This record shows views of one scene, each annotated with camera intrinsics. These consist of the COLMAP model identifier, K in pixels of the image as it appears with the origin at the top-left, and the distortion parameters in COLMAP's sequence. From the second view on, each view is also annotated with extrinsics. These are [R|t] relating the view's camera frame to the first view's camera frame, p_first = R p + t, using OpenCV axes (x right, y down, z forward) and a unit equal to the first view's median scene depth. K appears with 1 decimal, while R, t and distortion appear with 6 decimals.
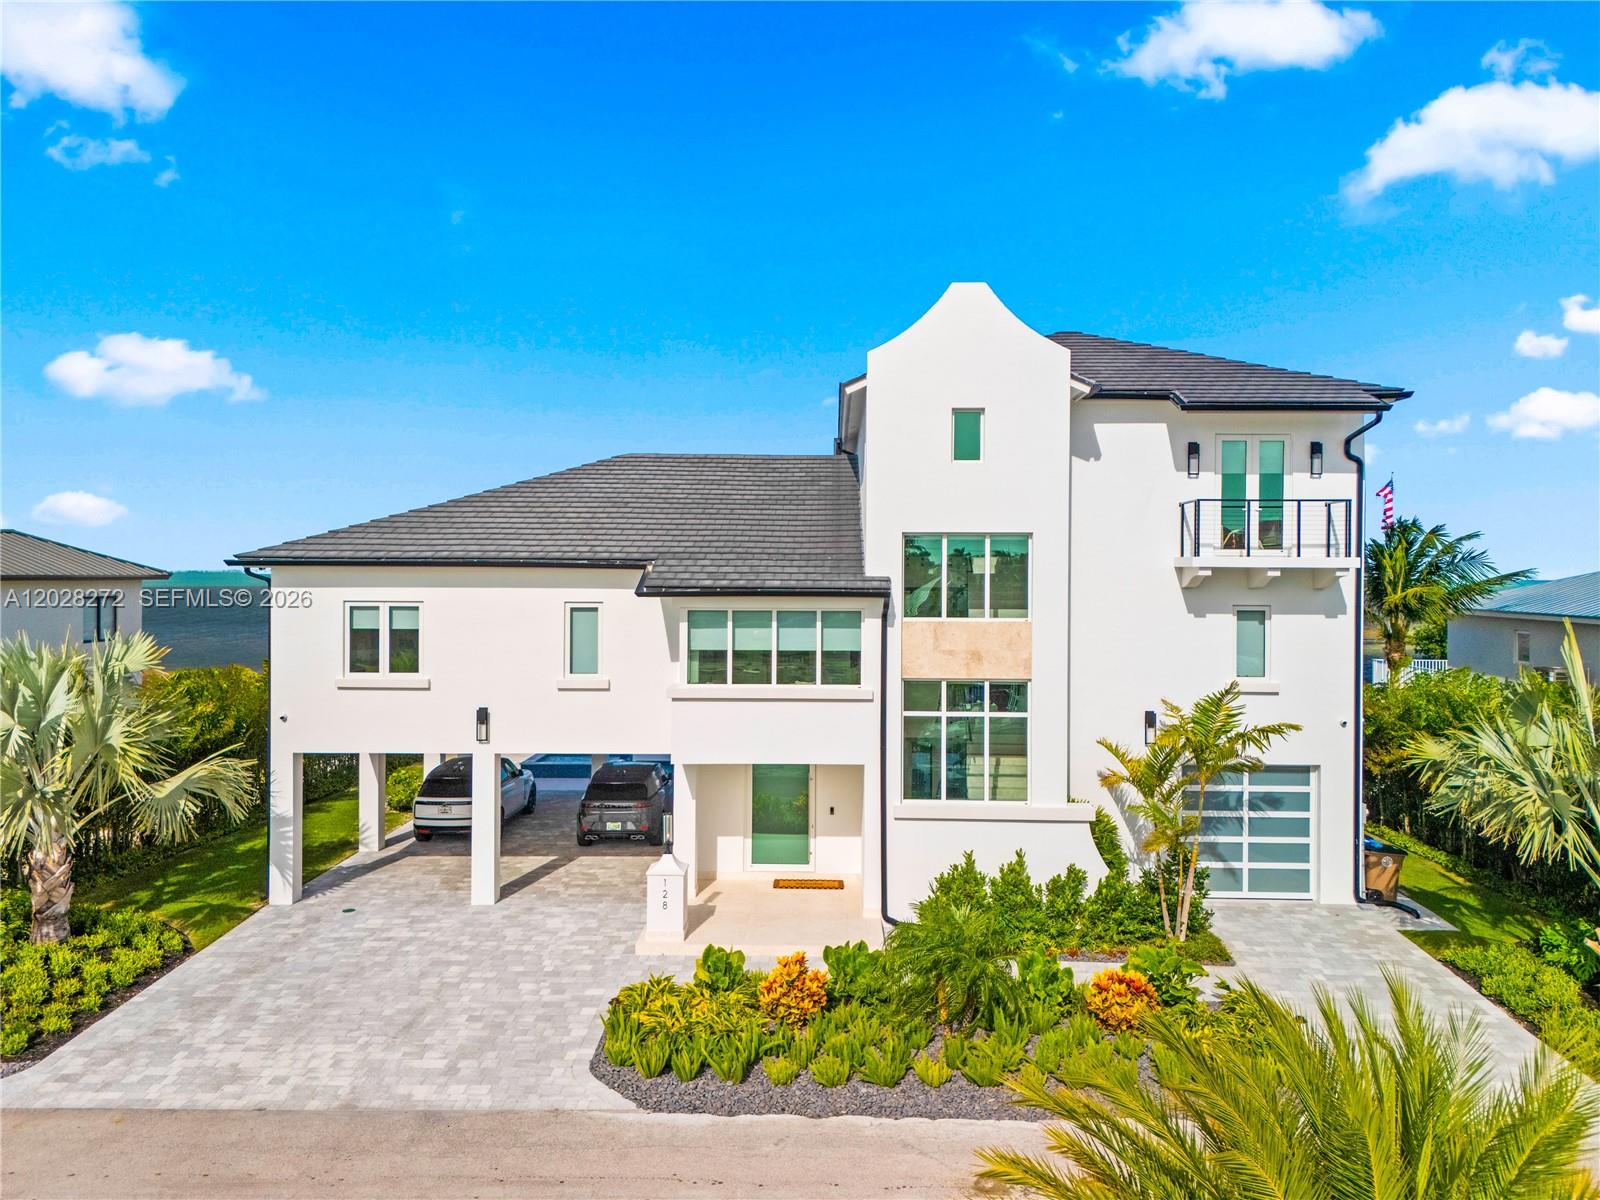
lens RADIAL K [[1120.9, 0, 808.4], [0, 1120.9, 607.6], [0, 0, 1]] dist [0.005711, -0.005484]
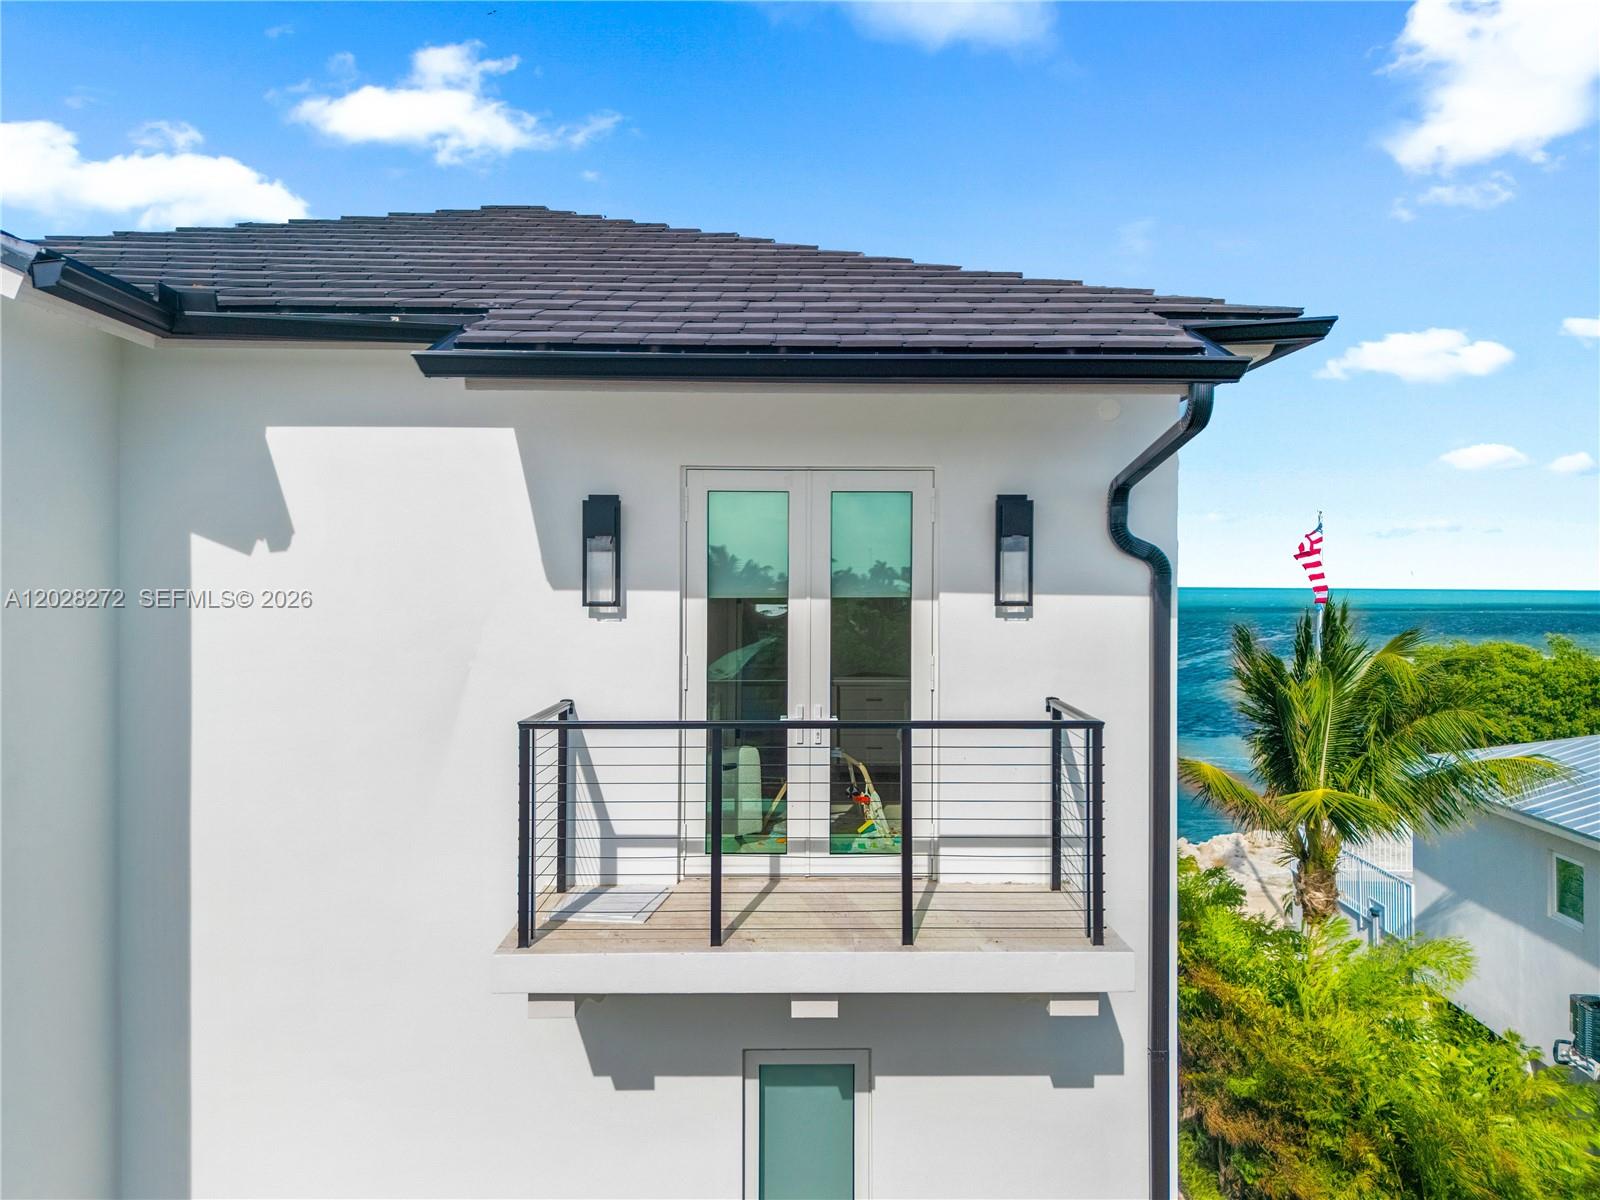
lens RADIAL K [[1120.9, 0, 805.8], [0, 1120.9, 599.8], [0, 0, 1]] dist [0.005711, -0.005484]
pose [[0.999260, -0.003346, 0.038326, 0.385522], [0.003770, 0.999932, -0.011005, -0.116629], [-0.038286, 0.011141, 0.999205, 0.706583]]
